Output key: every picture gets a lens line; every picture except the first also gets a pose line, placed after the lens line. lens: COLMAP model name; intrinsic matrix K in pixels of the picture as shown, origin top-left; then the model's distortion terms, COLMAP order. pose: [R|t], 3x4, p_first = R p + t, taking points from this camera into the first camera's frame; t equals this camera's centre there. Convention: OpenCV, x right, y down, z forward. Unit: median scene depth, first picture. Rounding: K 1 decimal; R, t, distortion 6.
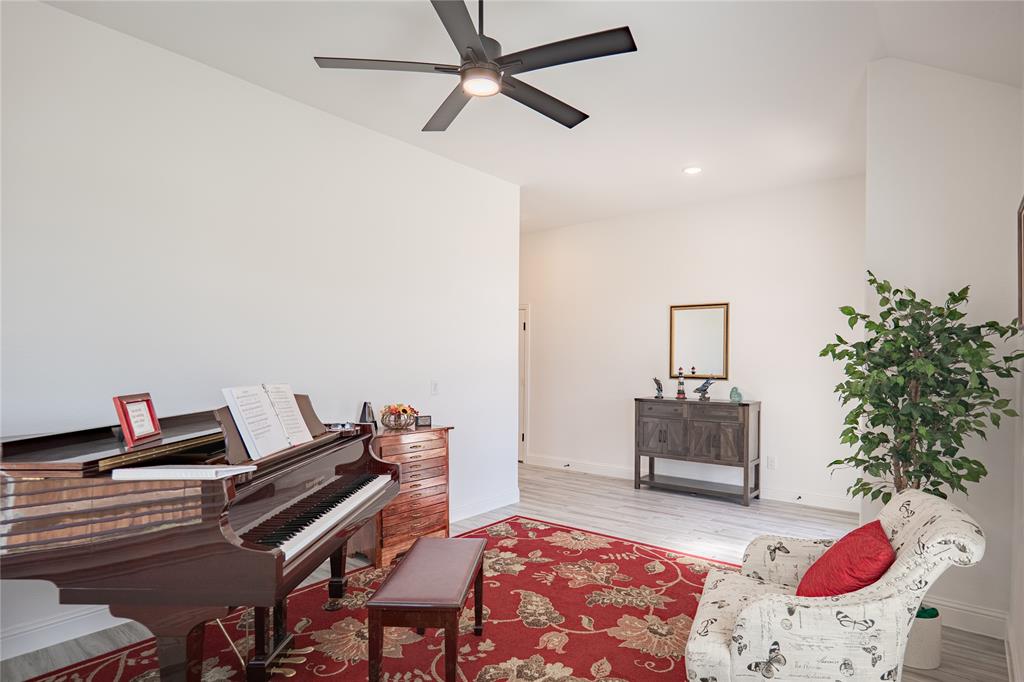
lens RADIAL K [[547.4, 0, 519.8], [0, 547.4, 342.5], [0, 0, 1]] dist [-0.023865, -0.000092]
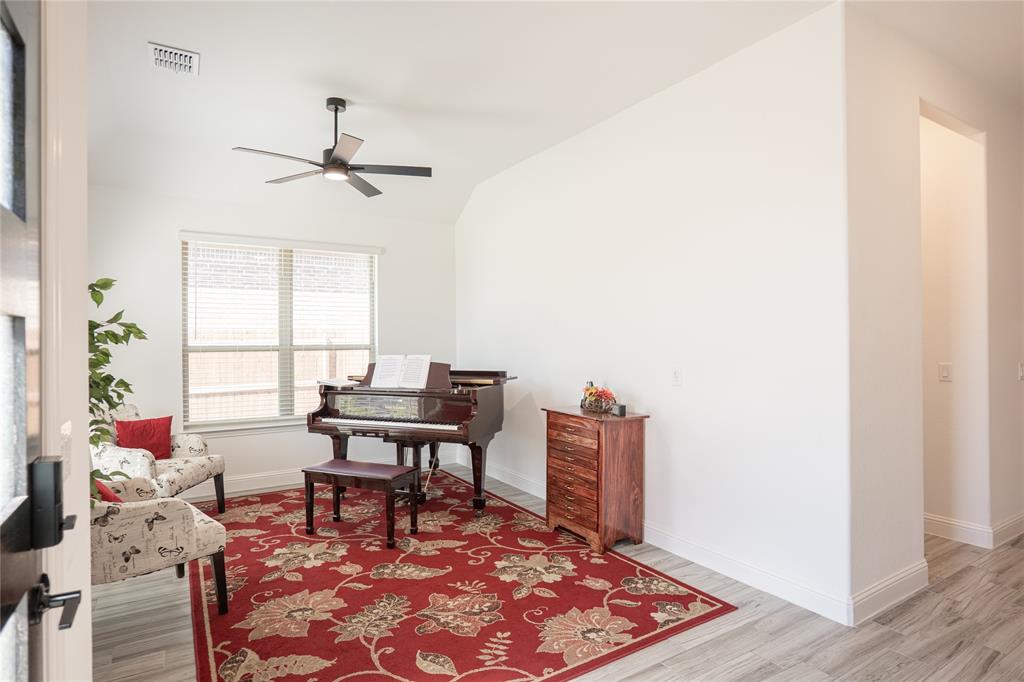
lens RADIAL K [[547.4, 0, 519.2], [0, 547.4, 342.0], [0, 0, 1]] dist [-0.023865, -0.000092]
pose [[-0.307989, 0.003009, -0.951385, 0.796093], [0.032385, 0.999449, -0.007323, 0.042035], [0.950839, -0.033066, -0.307917, 1.260766]]
